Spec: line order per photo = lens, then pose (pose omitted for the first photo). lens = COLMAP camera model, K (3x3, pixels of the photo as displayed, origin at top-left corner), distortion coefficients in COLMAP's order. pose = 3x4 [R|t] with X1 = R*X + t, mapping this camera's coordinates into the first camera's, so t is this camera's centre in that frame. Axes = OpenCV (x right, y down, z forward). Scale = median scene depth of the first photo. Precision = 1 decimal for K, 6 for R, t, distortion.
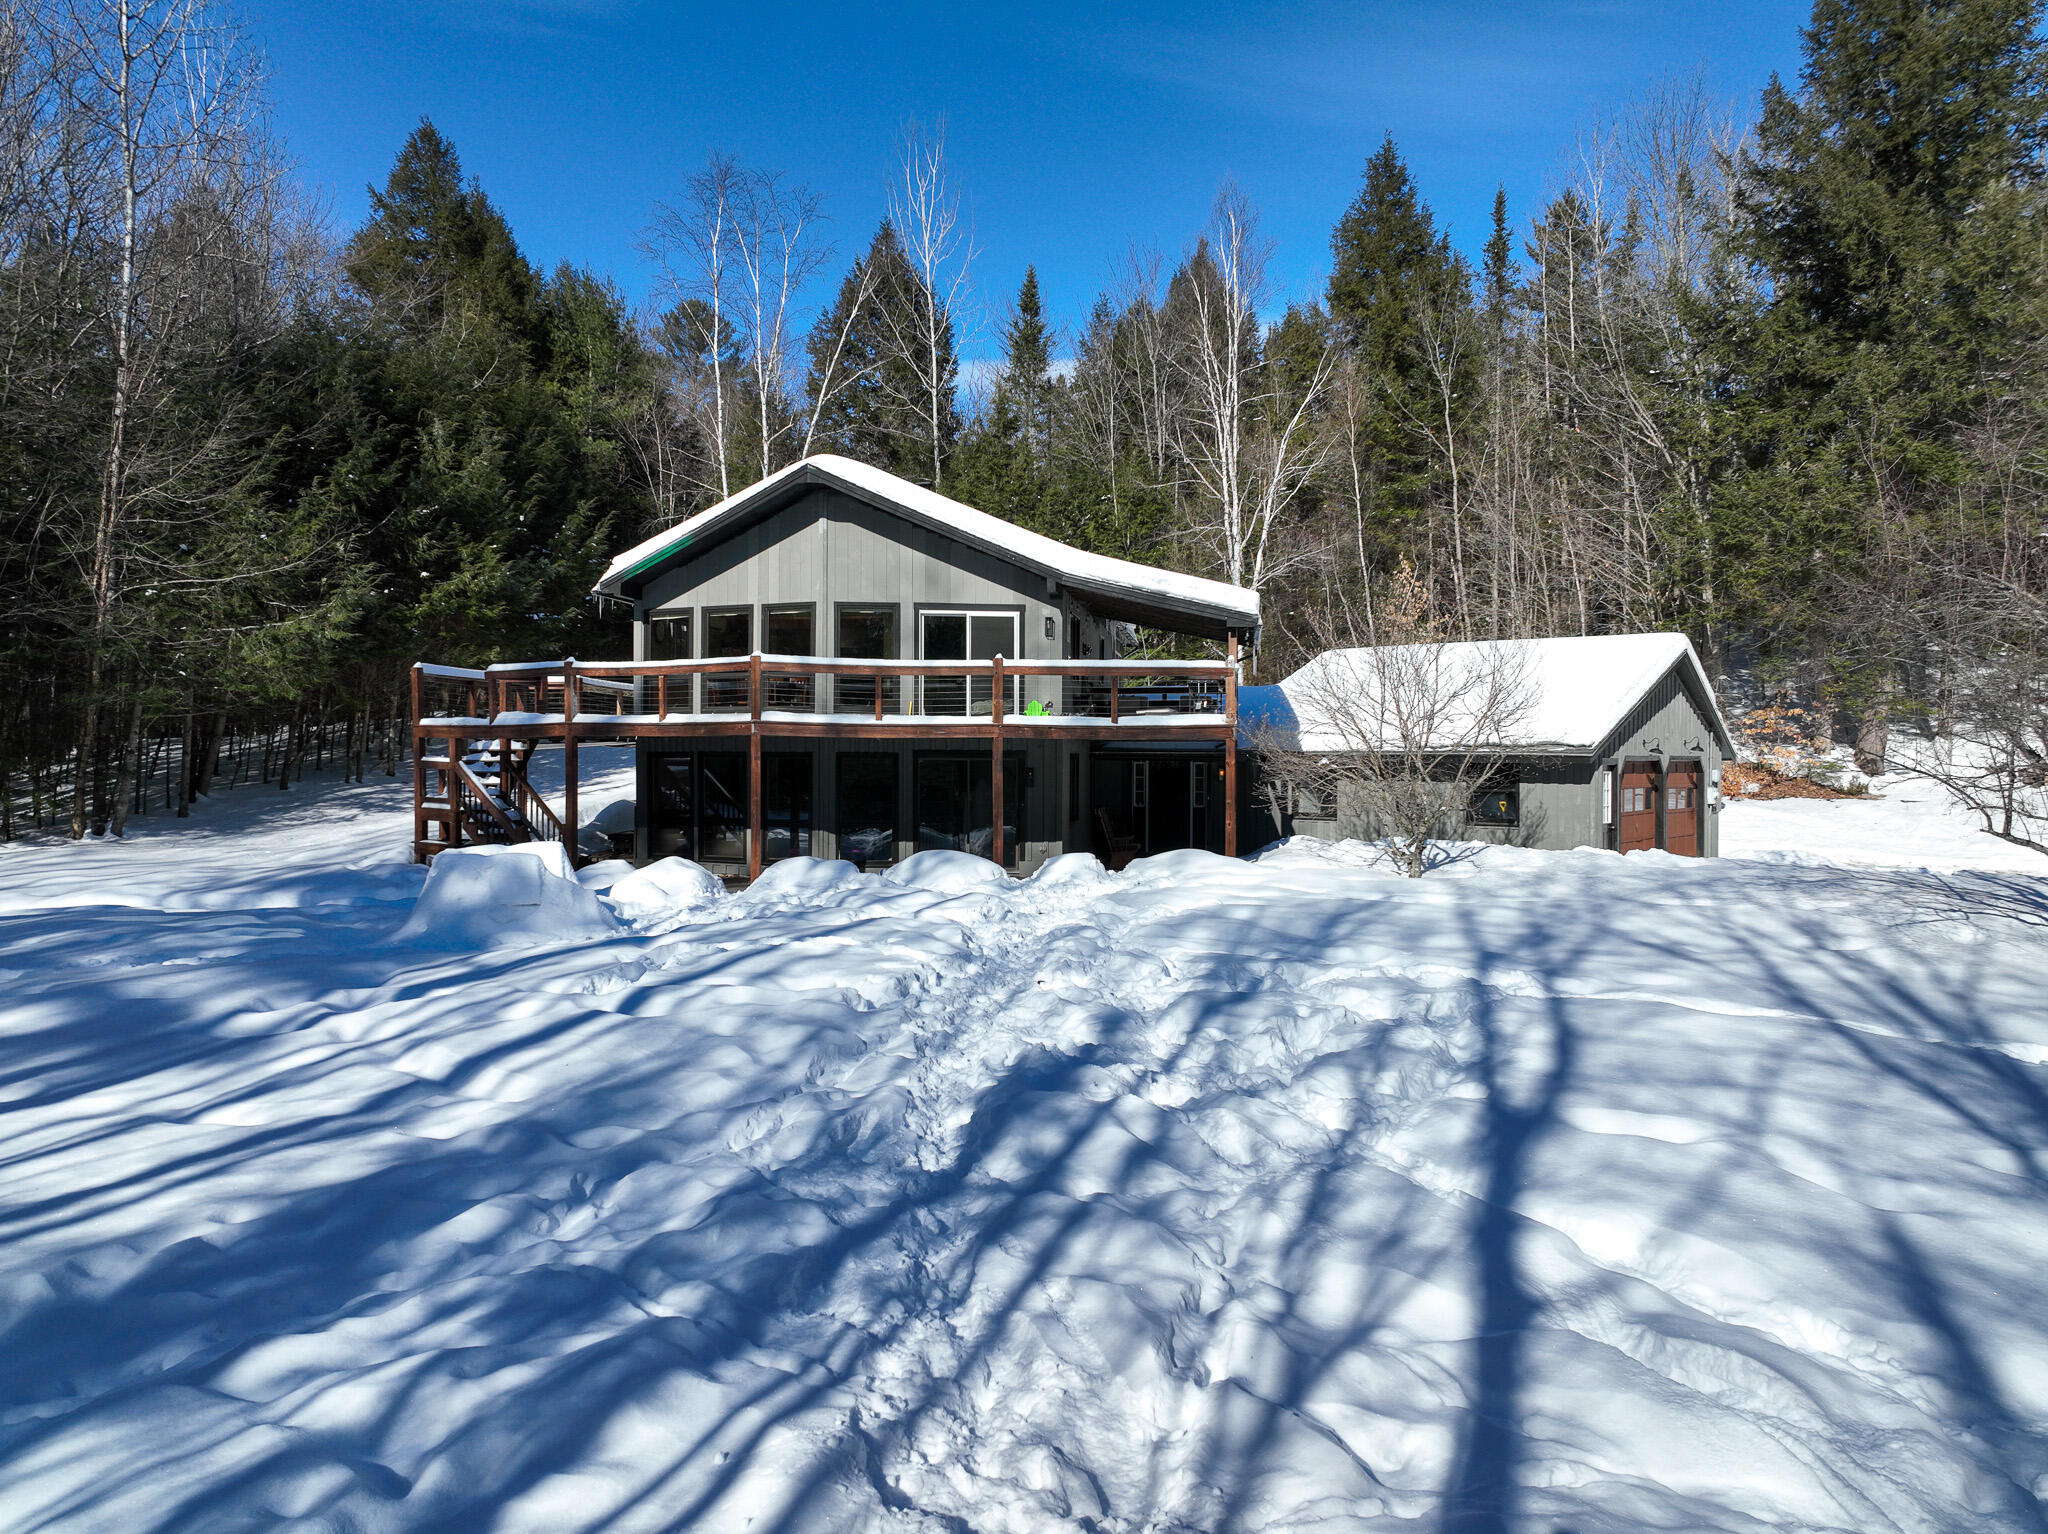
lens RADIAL K [[1441.7, 0, 1022.8], [0, 1441.7, 758.8], [0, 0, 1]] dist [-0.008514, 0.021541]
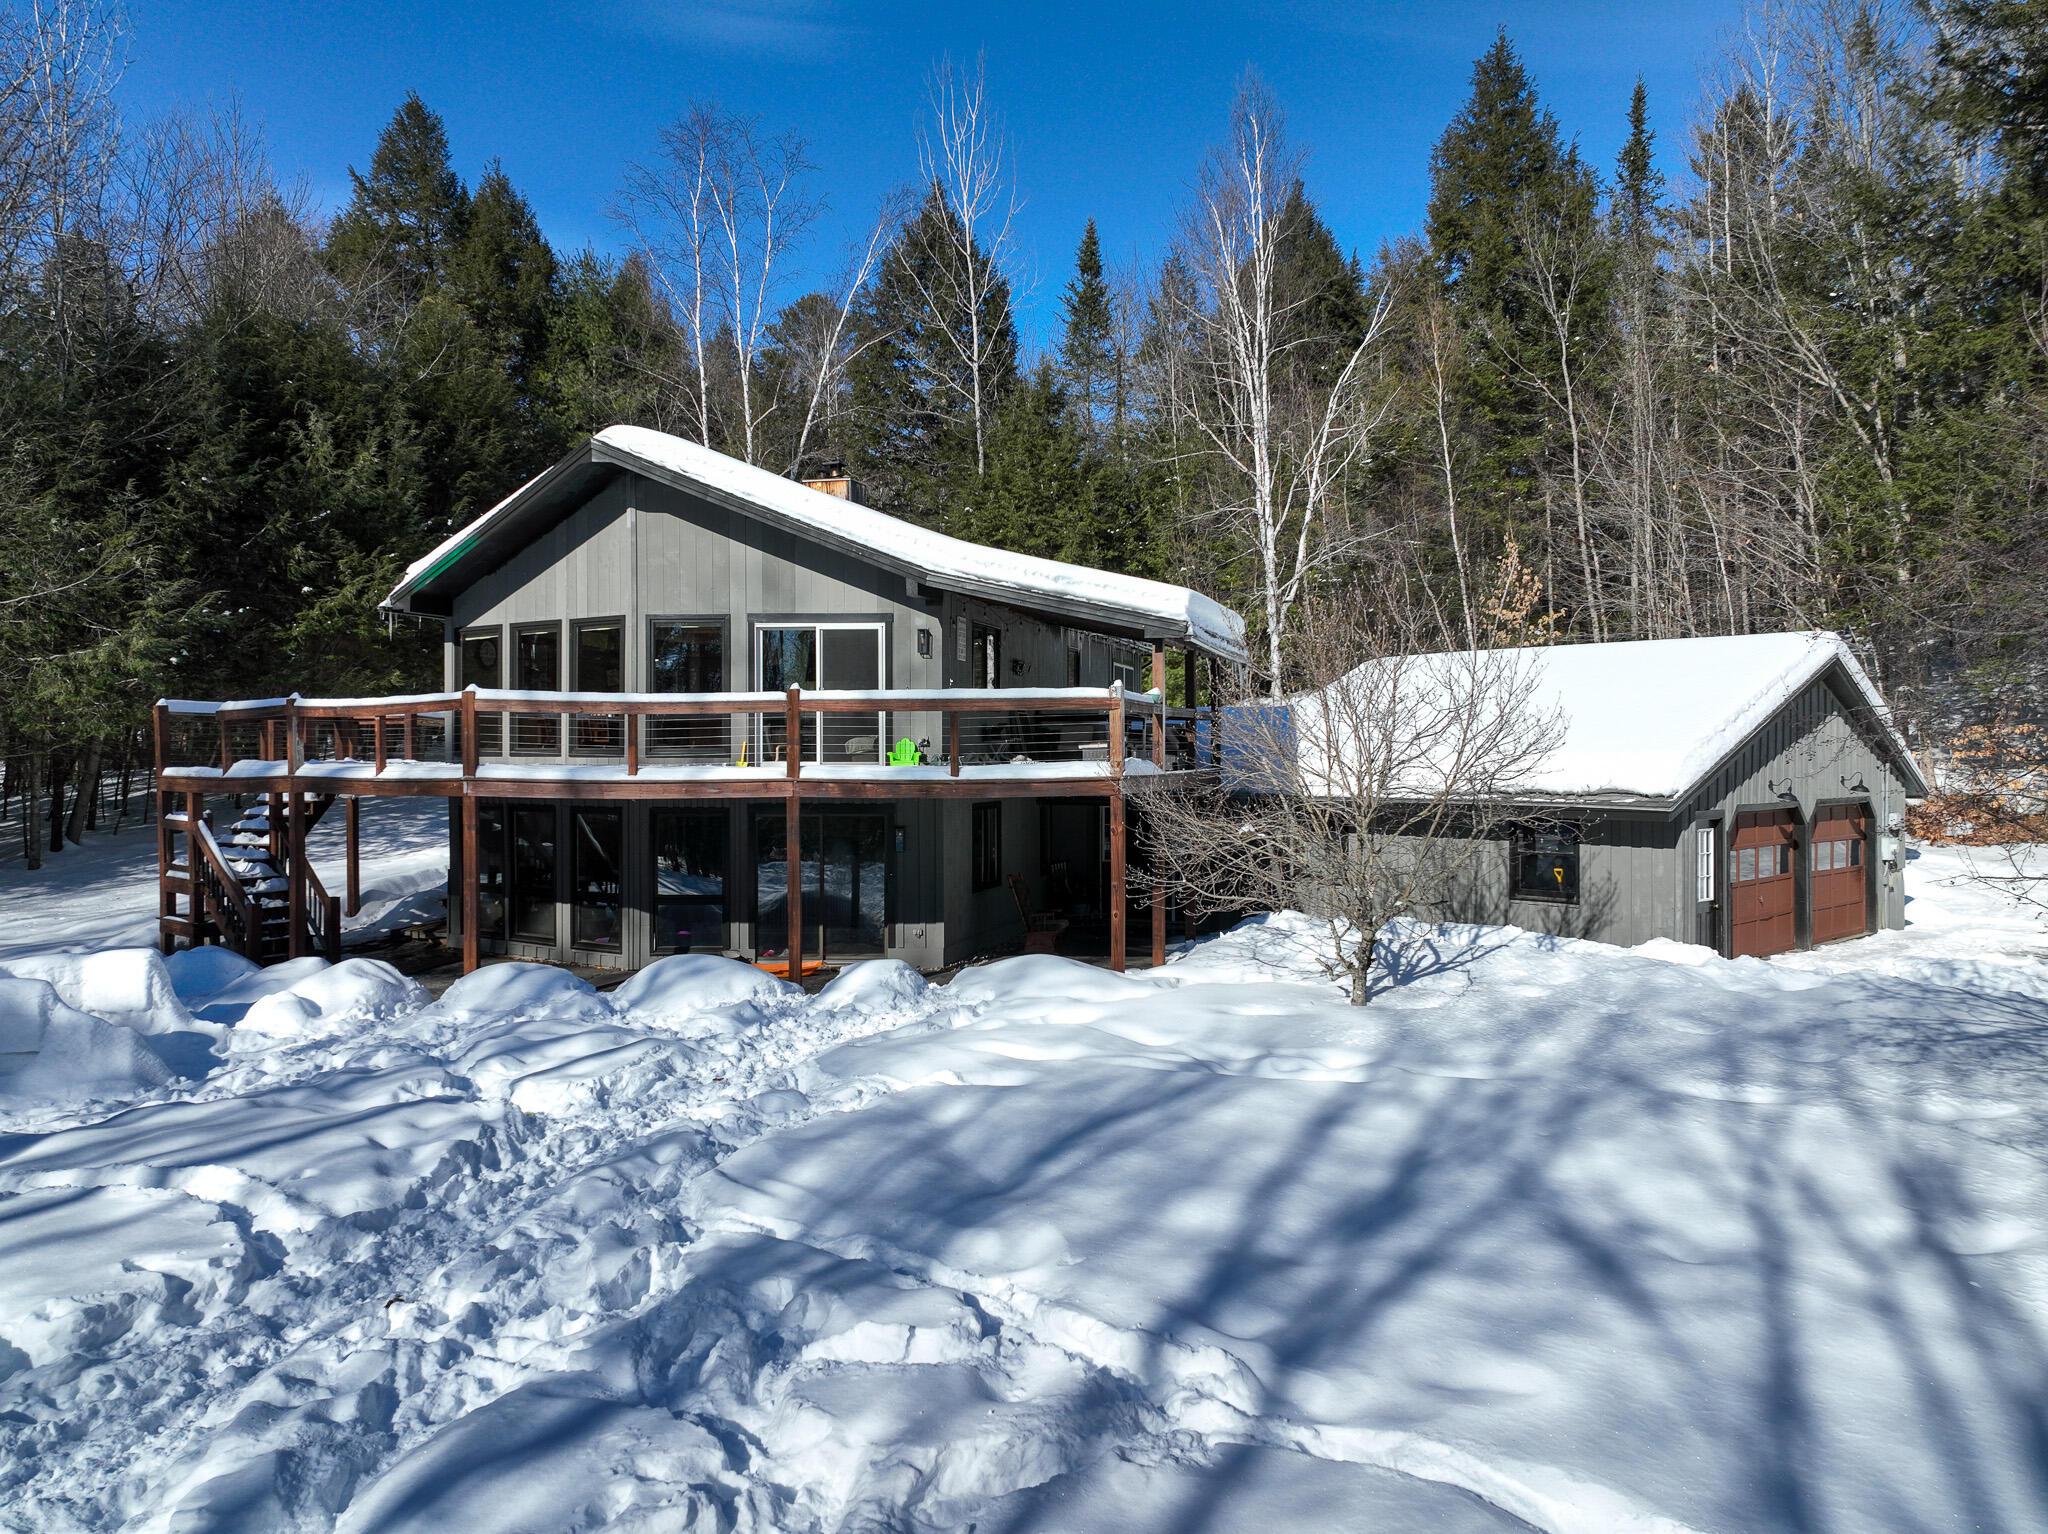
lens RADIAL K [[1441.7, 0, 1023.8], [0, 1441.7, 765.7], [0, 0, 1]] dist [-0.008514, 0.021541]
pose [[0.989894, -0.006028, -0.141681, 0.140472], [0.006817, 0.999964, 0.005088, -0.023236], [0.141645, -0.006002, 0.989899, 0.199843]]
